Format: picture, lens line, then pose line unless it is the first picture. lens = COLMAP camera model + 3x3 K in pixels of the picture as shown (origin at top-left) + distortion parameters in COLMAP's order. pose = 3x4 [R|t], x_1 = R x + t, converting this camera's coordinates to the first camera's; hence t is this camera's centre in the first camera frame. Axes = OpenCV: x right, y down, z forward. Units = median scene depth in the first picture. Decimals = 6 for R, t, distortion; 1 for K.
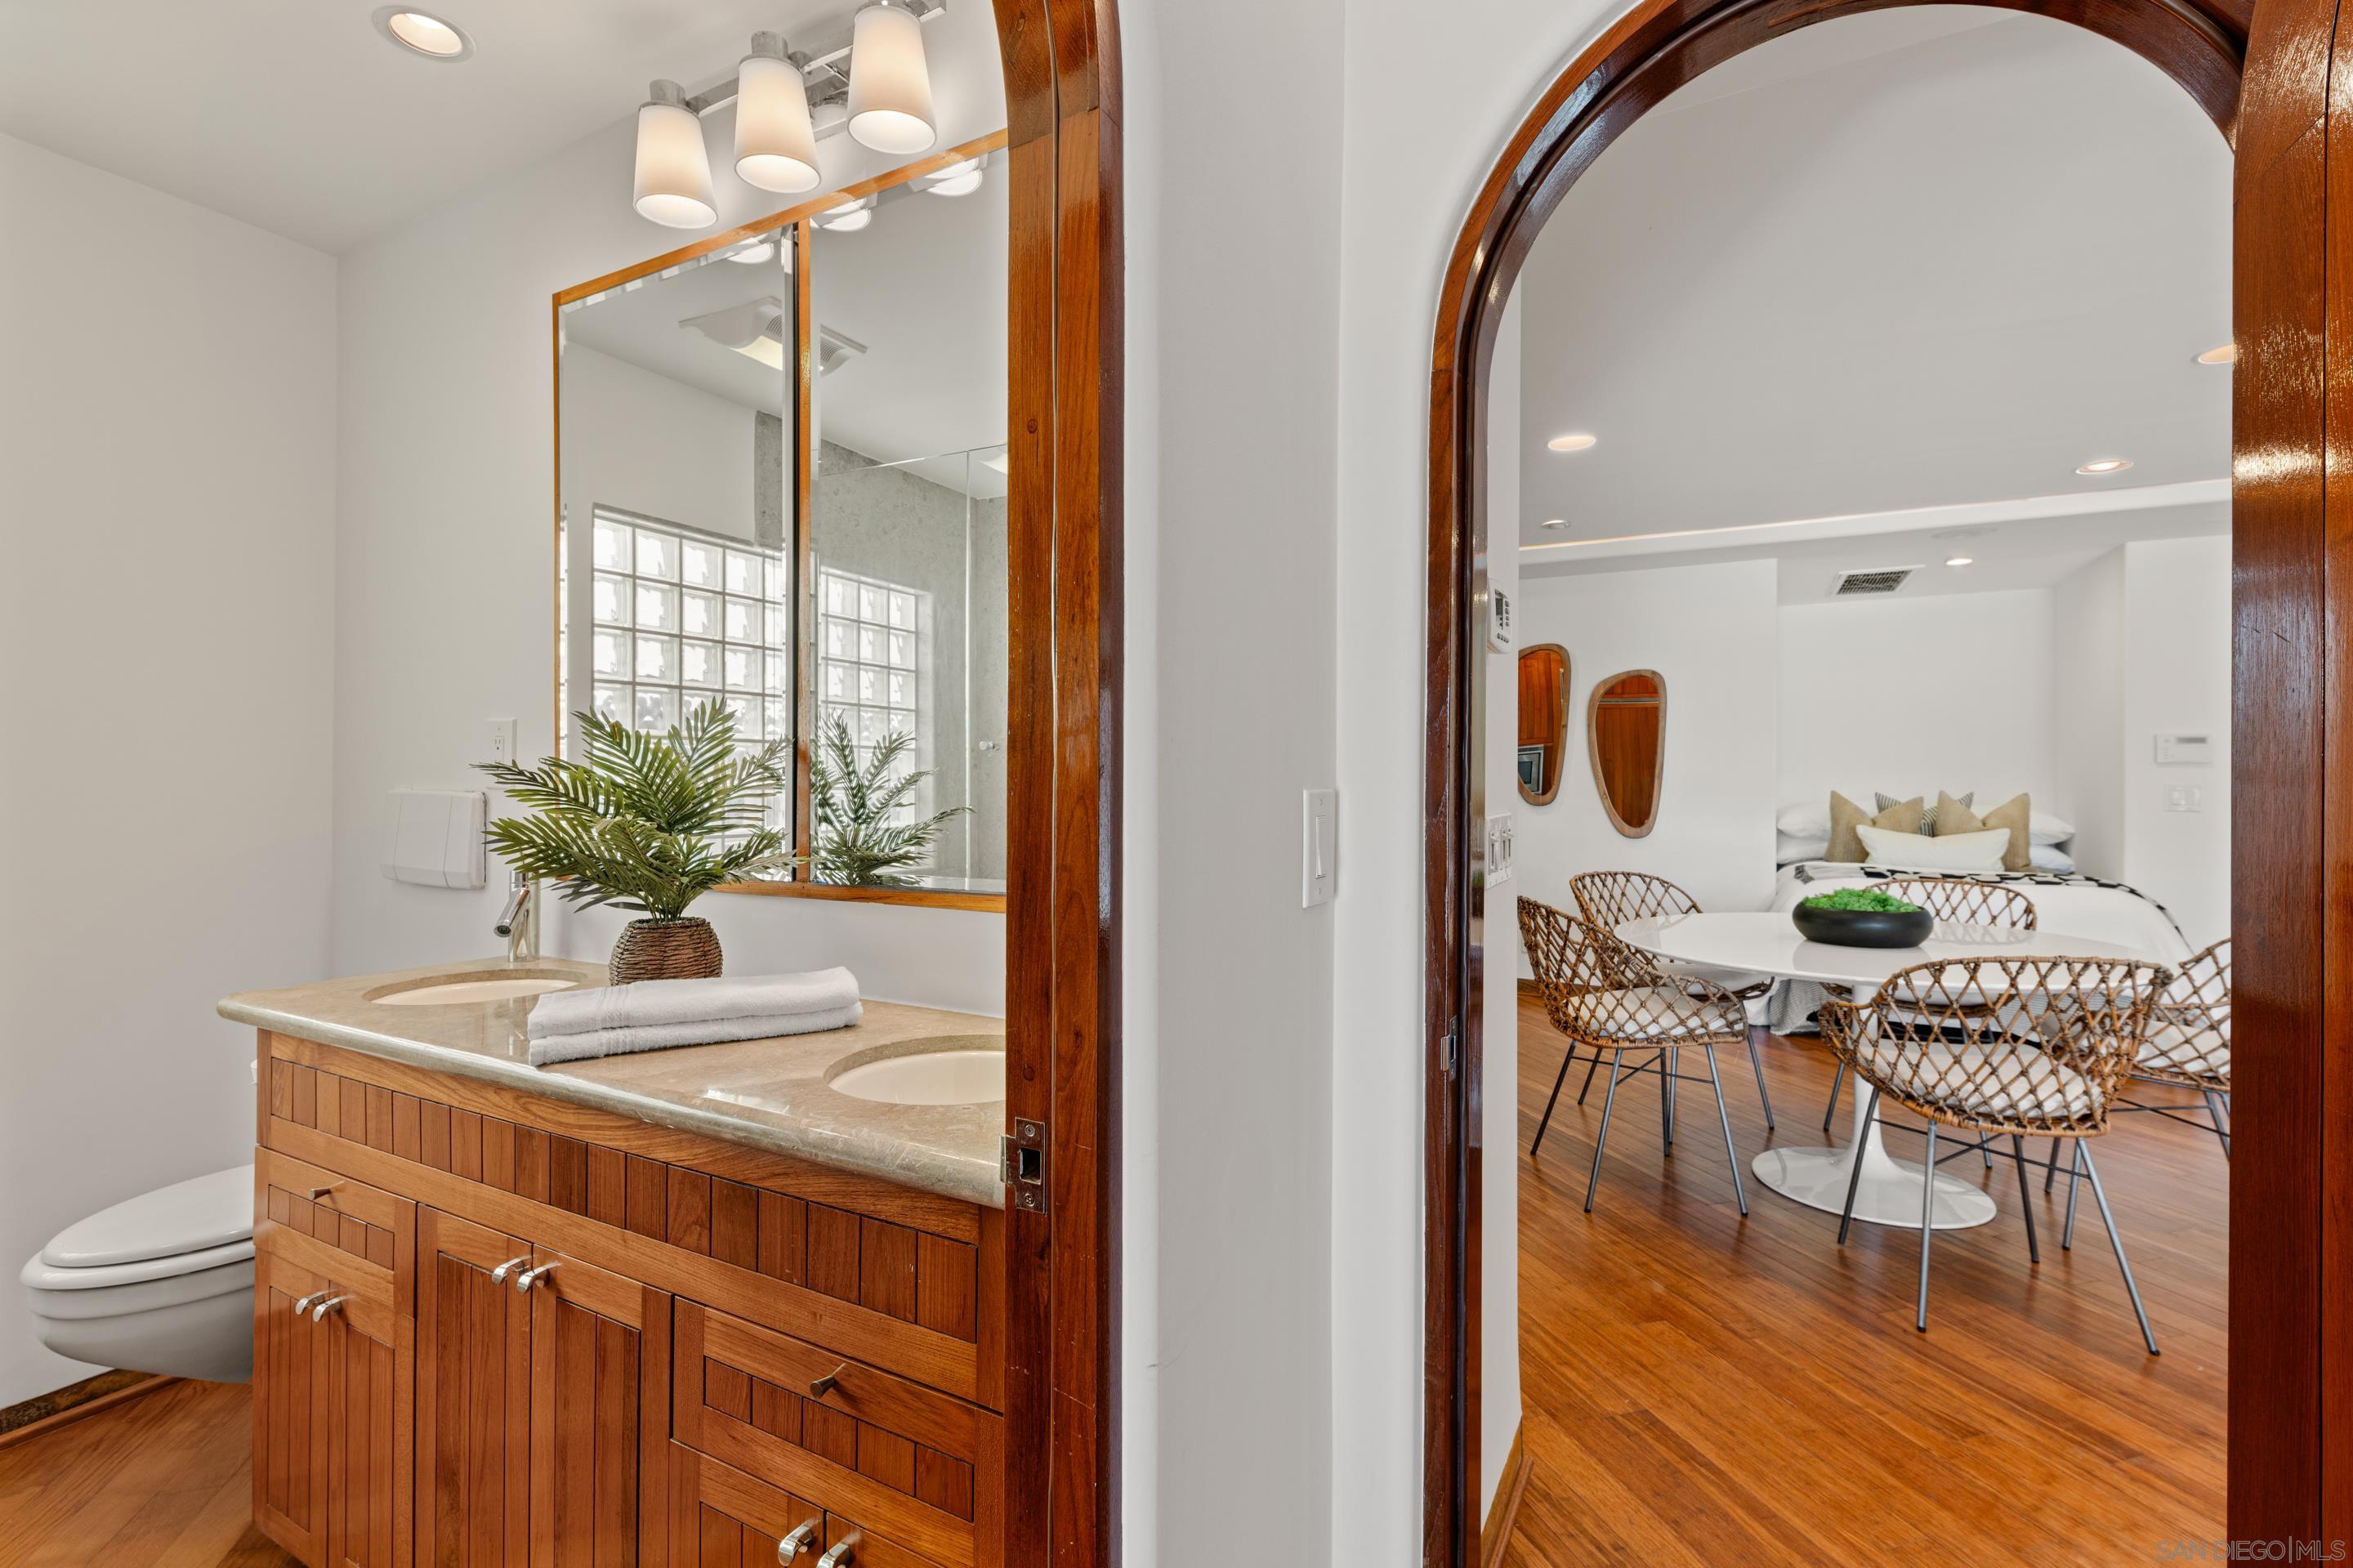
lens RADIAL K [[1064.1, 0, 1185.4], [0, 1064.1, 767.5], [0, 0, 1]] dist [0.016233, -0.007493]
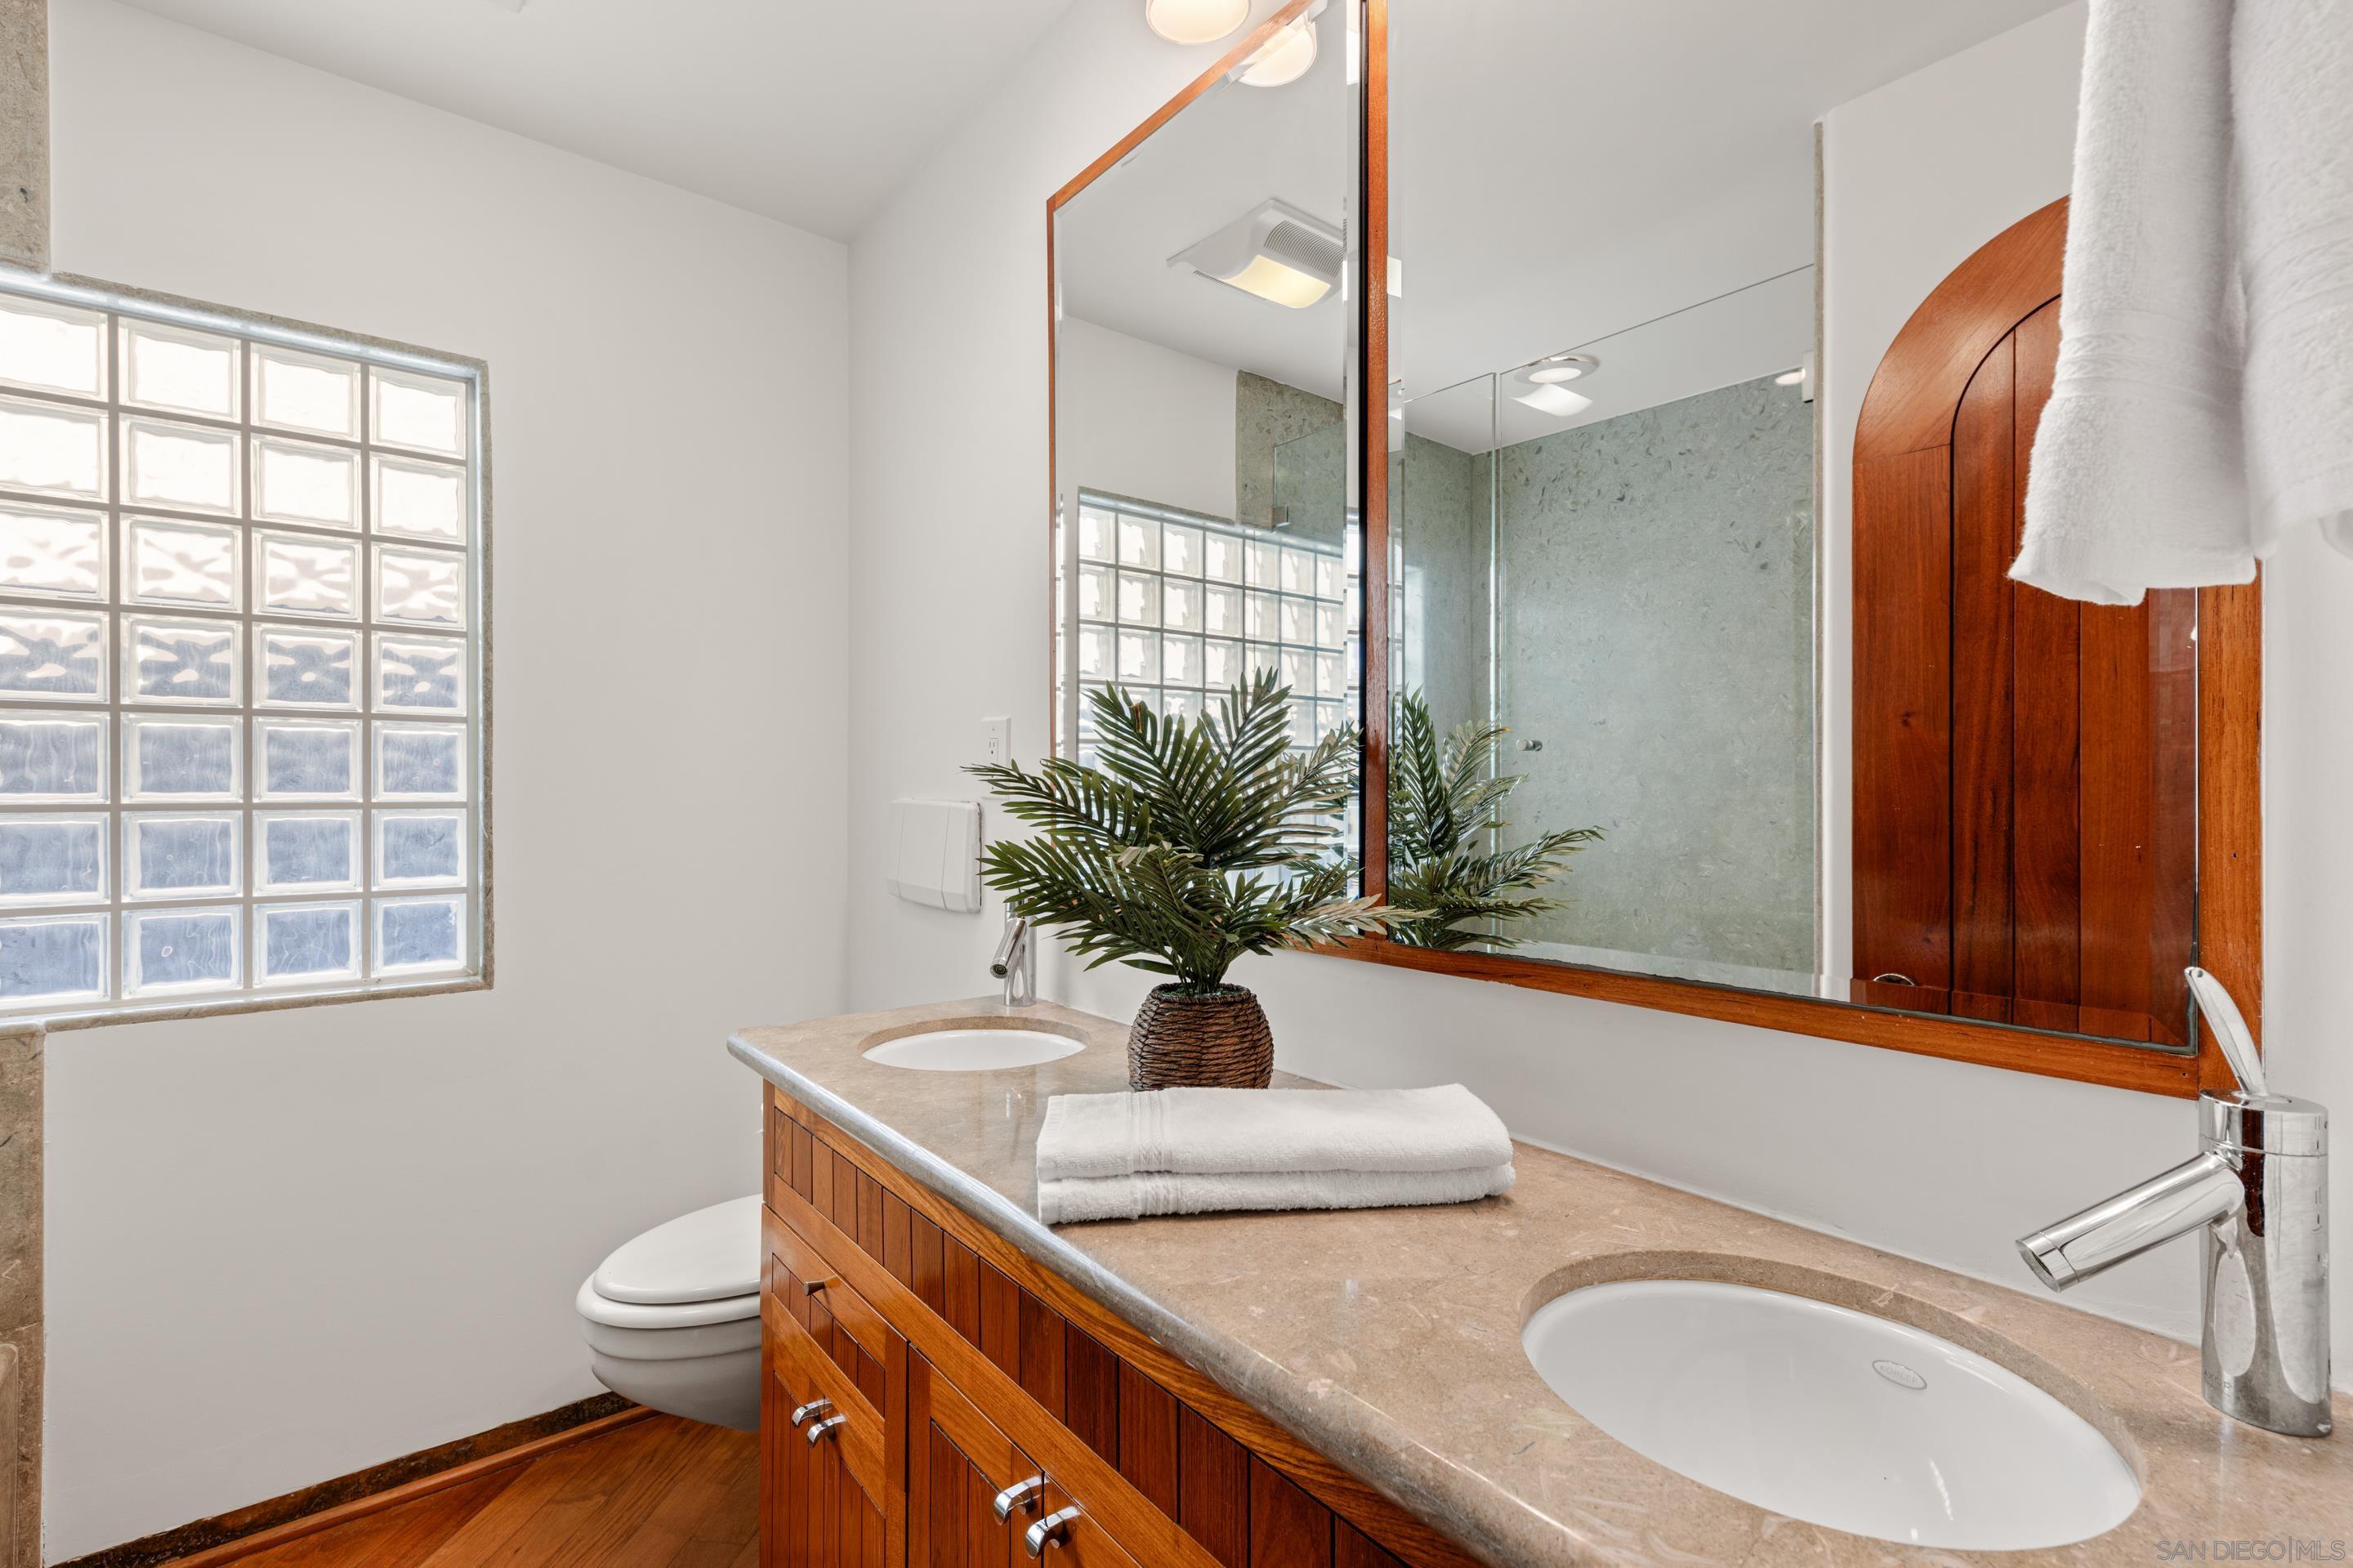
lens RADIAL K [[1064.1, 0, 1165.7], [0, 1064.1, 789.4], [0, 0, 1]] dist [0.016233, -0.007493]
pose [[0.918271, 0.000701, -0.395952, -0.230723], [0.003500, 0.999945, 0.009888, 0.005245], [0.395937, -0.010466, 0.918218, 0.353175]]
